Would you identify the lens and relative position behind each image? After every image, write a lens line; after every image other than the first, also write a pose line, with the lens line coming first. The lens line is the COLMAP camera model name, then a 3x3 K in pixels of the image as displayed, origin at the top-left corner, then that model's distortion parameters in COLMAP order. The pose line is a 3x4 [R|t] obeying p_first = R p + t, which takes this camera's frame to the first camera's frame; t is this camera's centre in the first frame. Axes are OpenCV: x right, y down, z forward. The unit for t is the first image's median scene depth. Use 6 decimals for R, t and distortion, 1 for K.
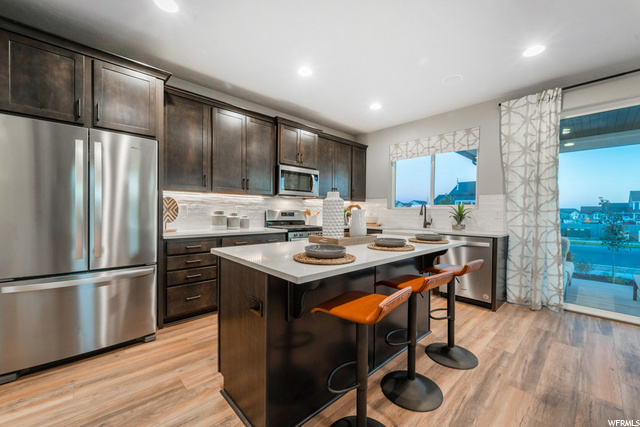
lens RADIAL K [[254.1, 0, 322.0], [0, 254.1, 216.3], [0, 0, 1]] dist [0.000209, -0.000236]
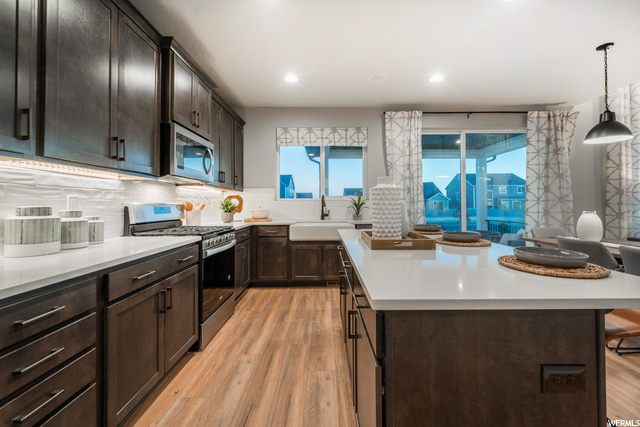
lens RADIAL K [[258.1, 0, 321.5], [0, 258.1, 200.9], [0, 0, 1]] dist [-0.000458, -0.000036]
pose [[0.675844, -0.005917, 0.737021, -0.403134], [0.028307, 0.999438, -0.017934, -0.010421], [-0.736501, 0.032984, 0.675632, 0.411535]]
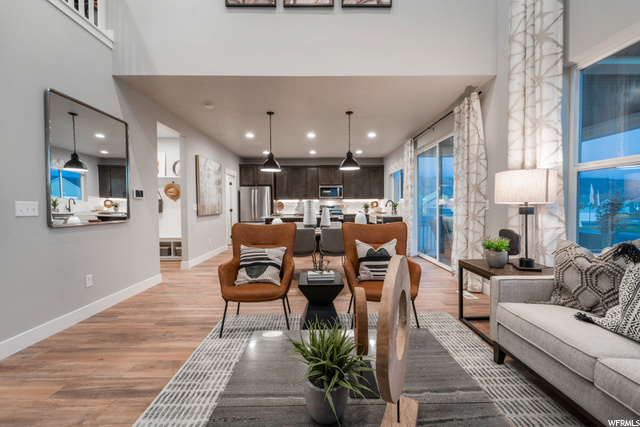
lens RADIAL K [[258.2, 0, 321.7], [0, 258.2, 212.3], [0, 0, 1]] dist [0.000503, 0.000055]
pose [[0.747082, -0.001462, -0.664730, 1.536245], [0.001954, 0.999998, -0.000004, 0.041285], [0.664729, -0.001296, 0.747083, -0.805959]]
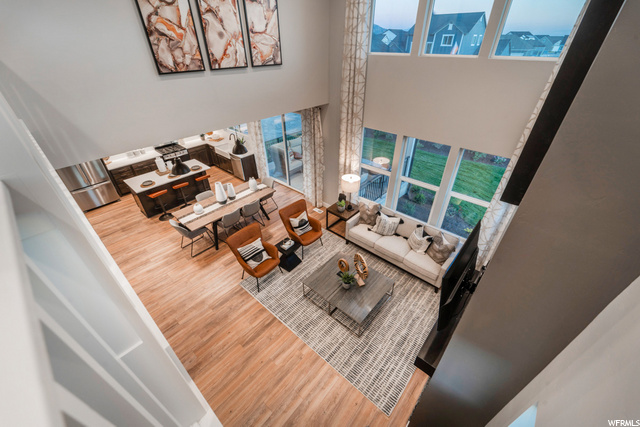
lens RADIAL K [[254.1, 0, 322.0], [0, 254.1, 216.3], [0, 0, 1]] dist [0.000209, -0.000236]
pose [[0.993920, -0.076339, 0.079344, 1.146858], [0.019953, 0.833571, 0.552053, -0.769998], [-0.108282, -0.547113, 0.830026, -1.469662]]
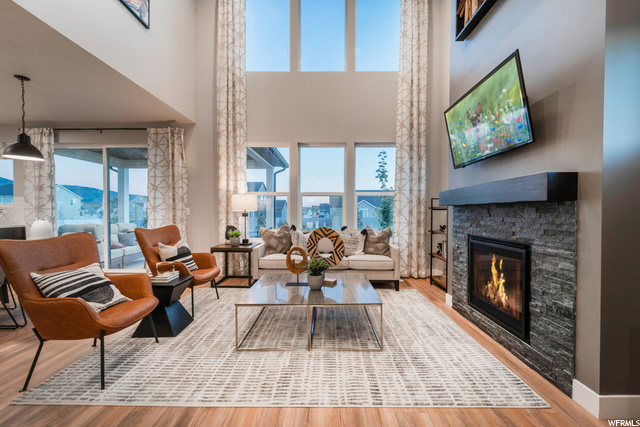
lens RADIAL K [[263.5, 0, 321.2], [0, 263.5, 216.9], [0, 0, 1]] dist [-0.000629, -0.000250]
pose [[0.686819, -0.025812, 0.726370, 0.798481], [0.022362, 0.999647, 0.014379, 0.038565], [-0.726484, 0.006367, 0.687153, -1.143051]]
